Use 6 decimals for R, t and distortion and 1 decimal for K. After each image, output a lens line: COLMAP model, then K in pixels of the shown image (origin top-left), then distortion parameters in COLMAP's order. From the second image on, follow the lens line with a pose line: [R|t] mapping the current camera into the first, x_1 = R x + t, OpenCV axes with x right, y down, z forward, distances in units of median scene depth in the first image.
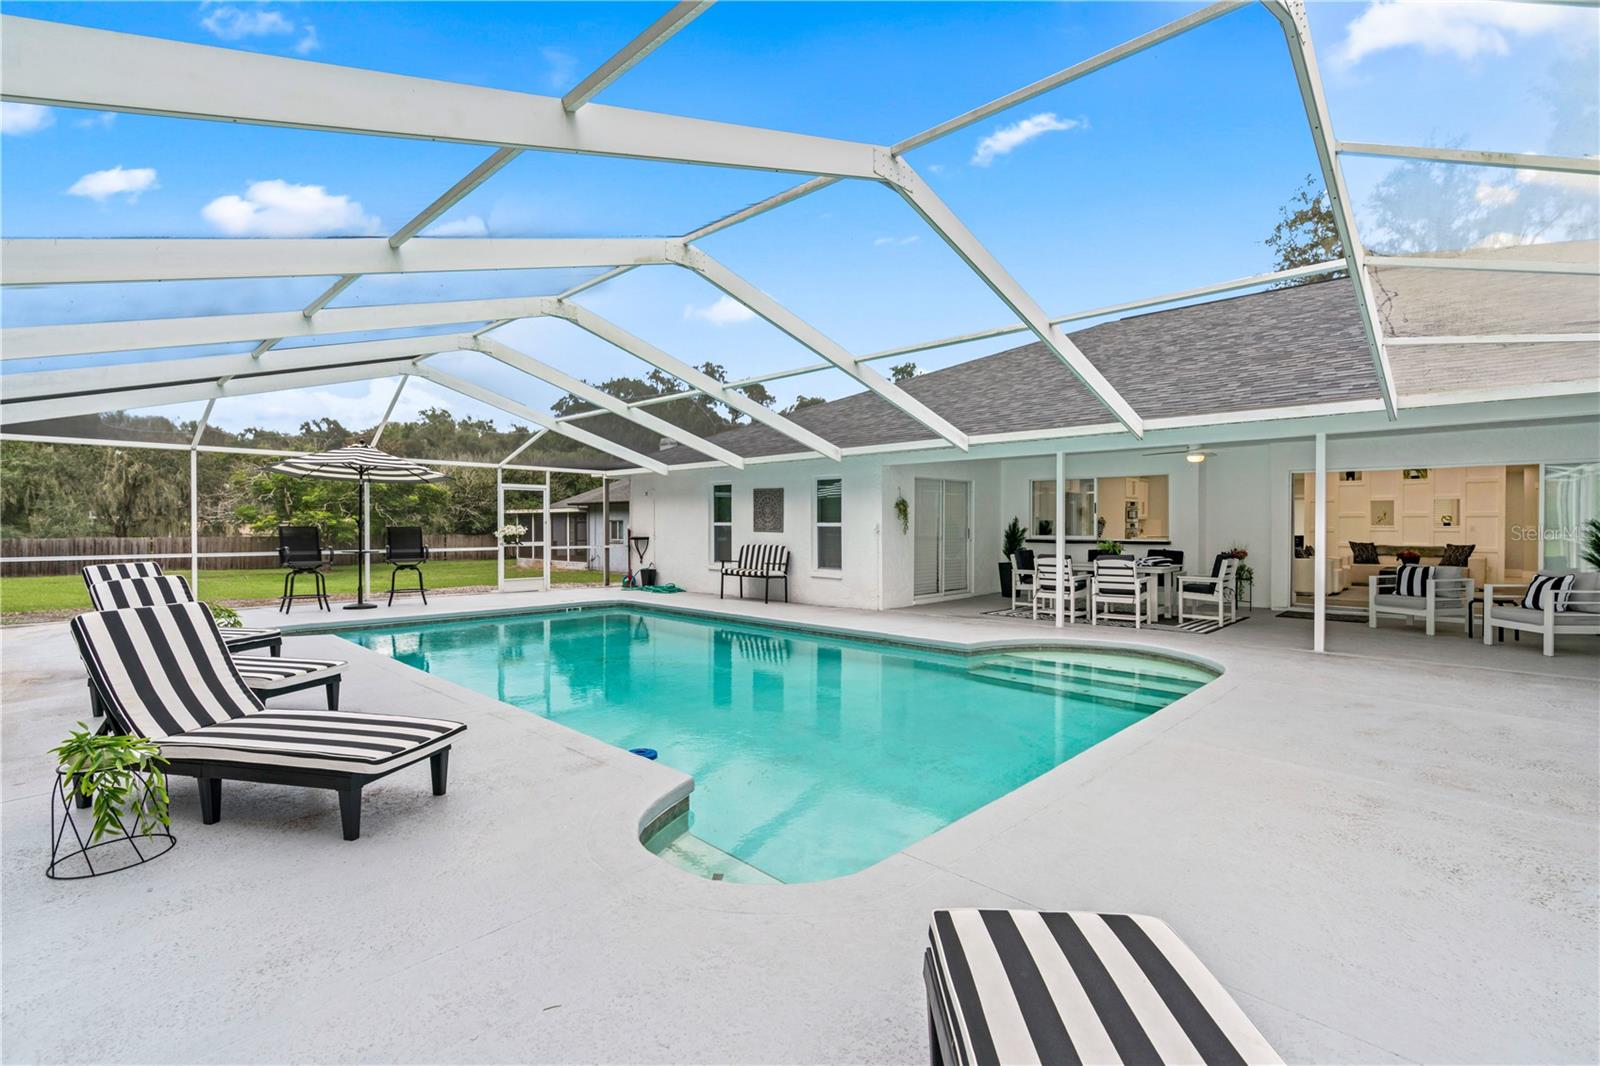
lens RADIAL K [[738.2, 0, 791.1], [0, 738.2, 532.4], [0, 0, 1]] dist [-0.010884, 0.005041]
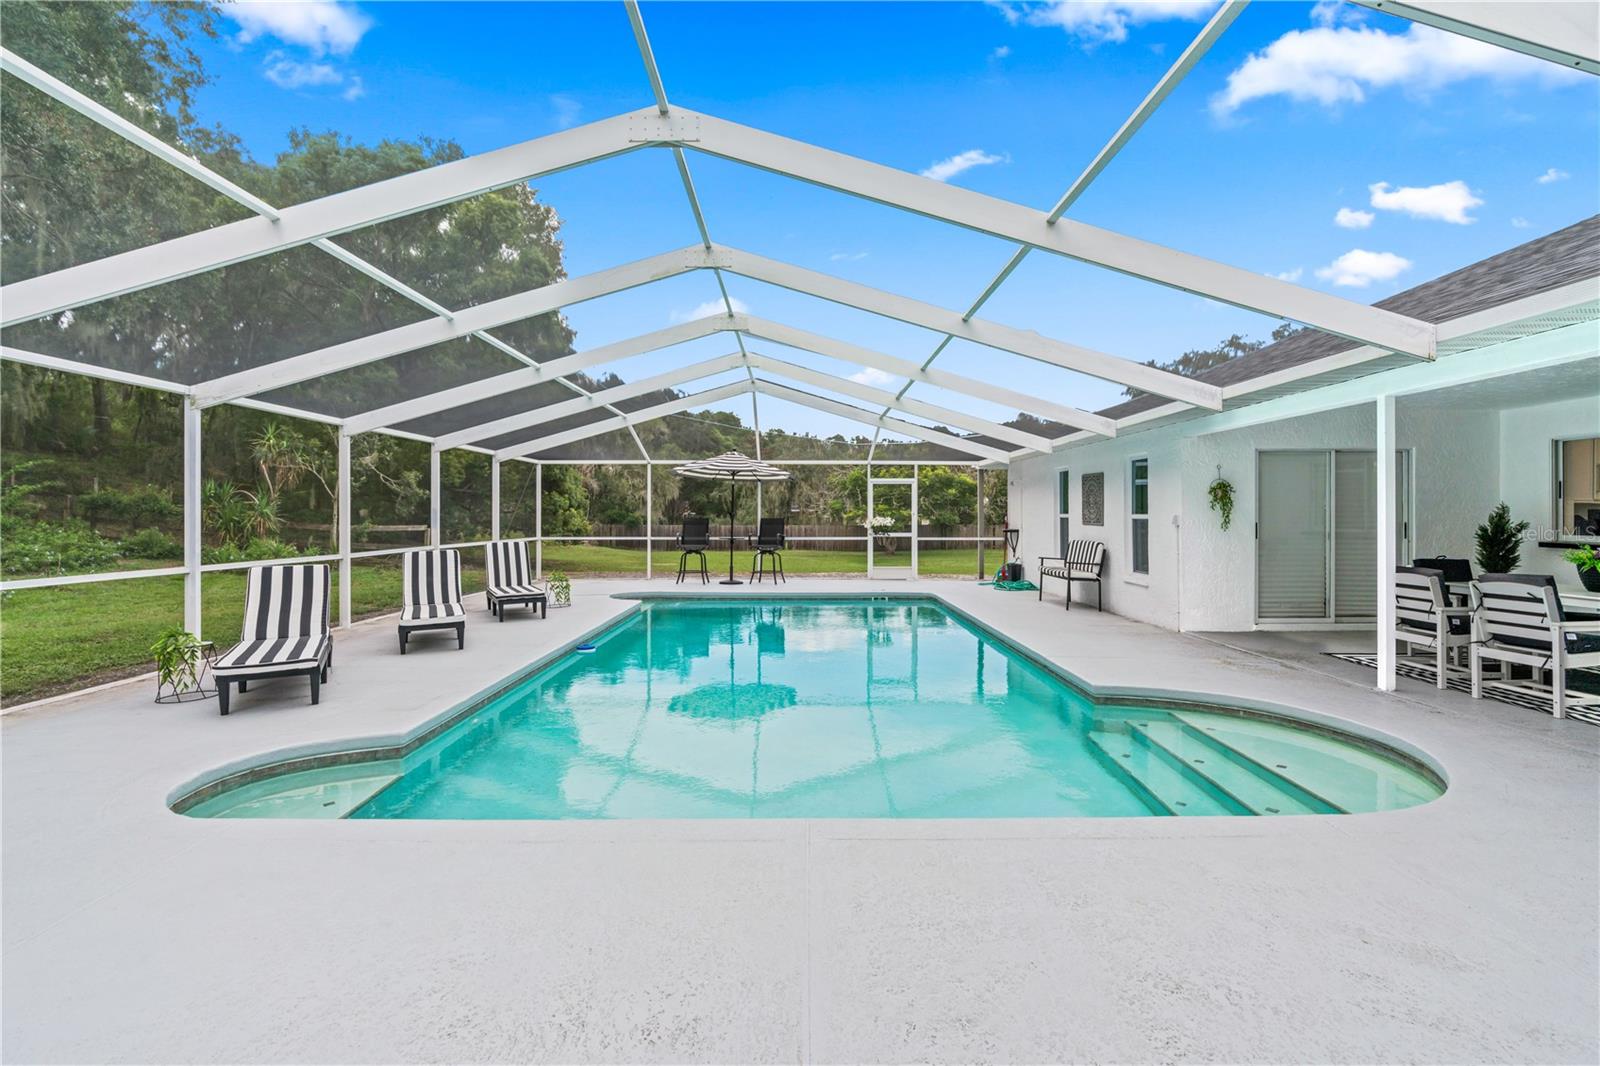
lens RADIAL K [[738.2, 0, 805.0], [0, 738.2, 518.8], [0, 0, 1]] dist [-0.010884, 0.005041]
pose [[0.701354, 0.003427, -0.712805, 0.348783], [-0.007430, 0.999969, -0.002503, -0.003678], [0.712775, 0.007052, 0.701358, 0.188161]]
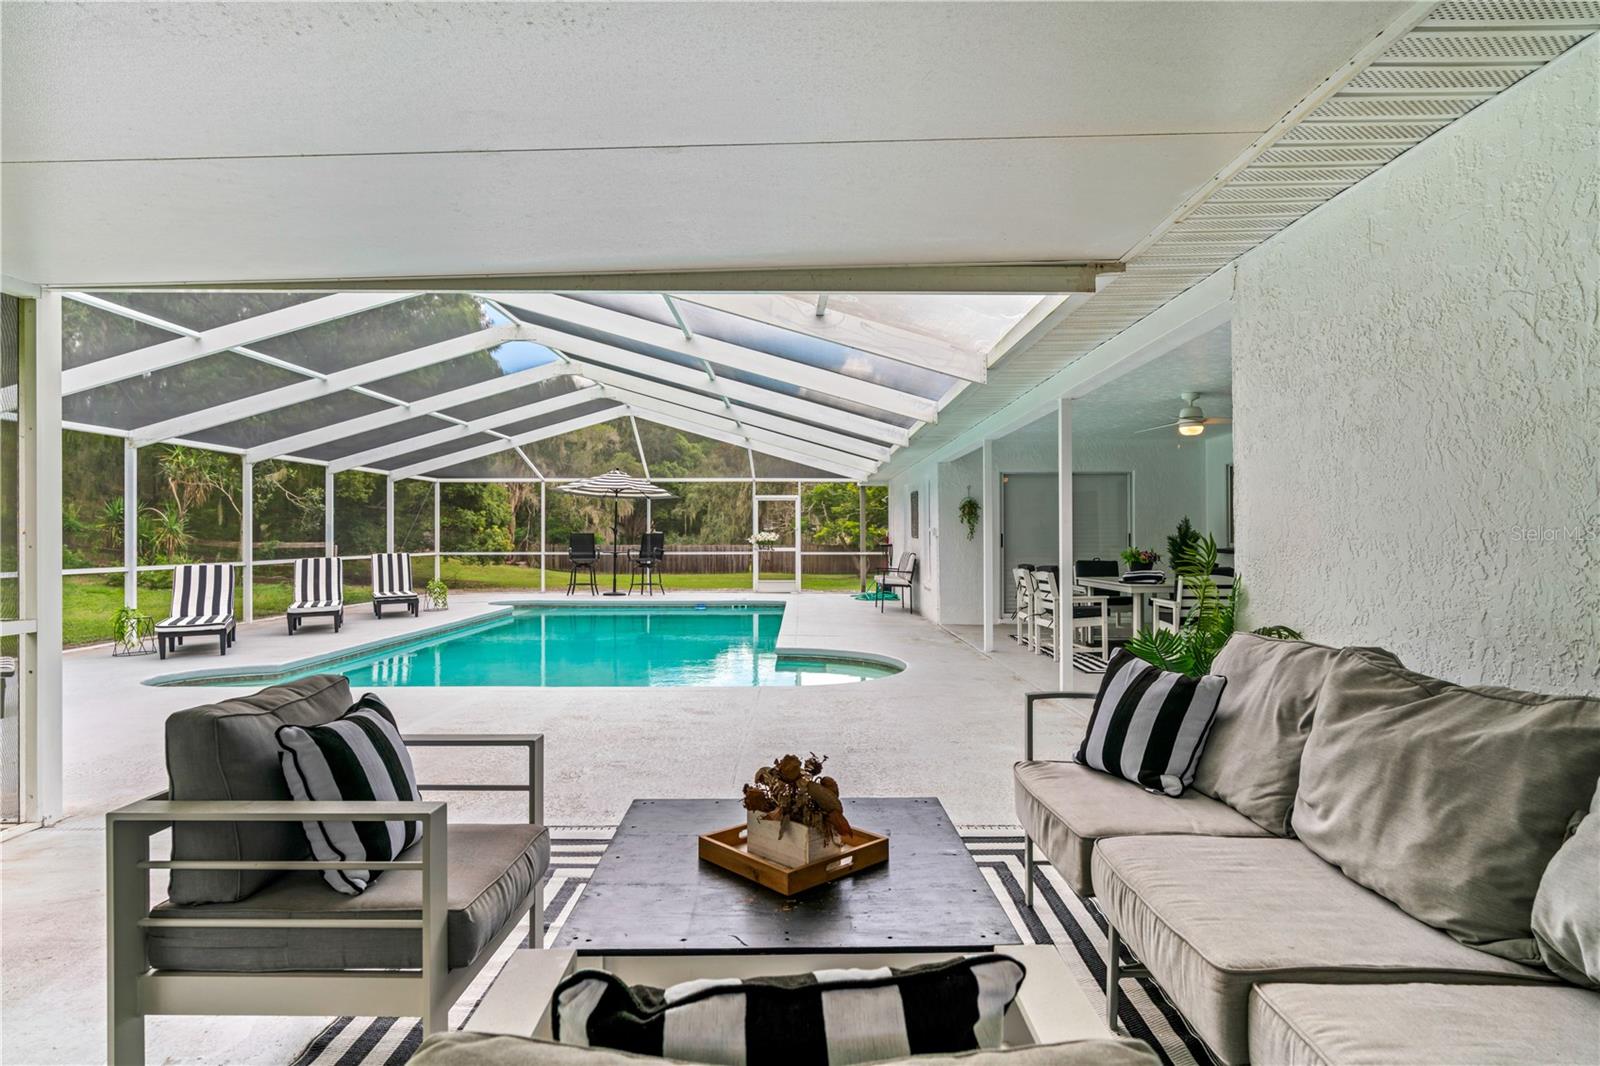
lens RADIAL K [[899.3, 0, 803.9], [0, 899.3, 537.5], [0, 0, 1]] dist [-0.002017, -0.000131]
pose [[0.691698, 0.000443, -0.722187, 0.720466], [-0.005527, 0.999974, -0.004680, 0.004973], [0.722166, 0.007229, 0.691682, 0.116691]]
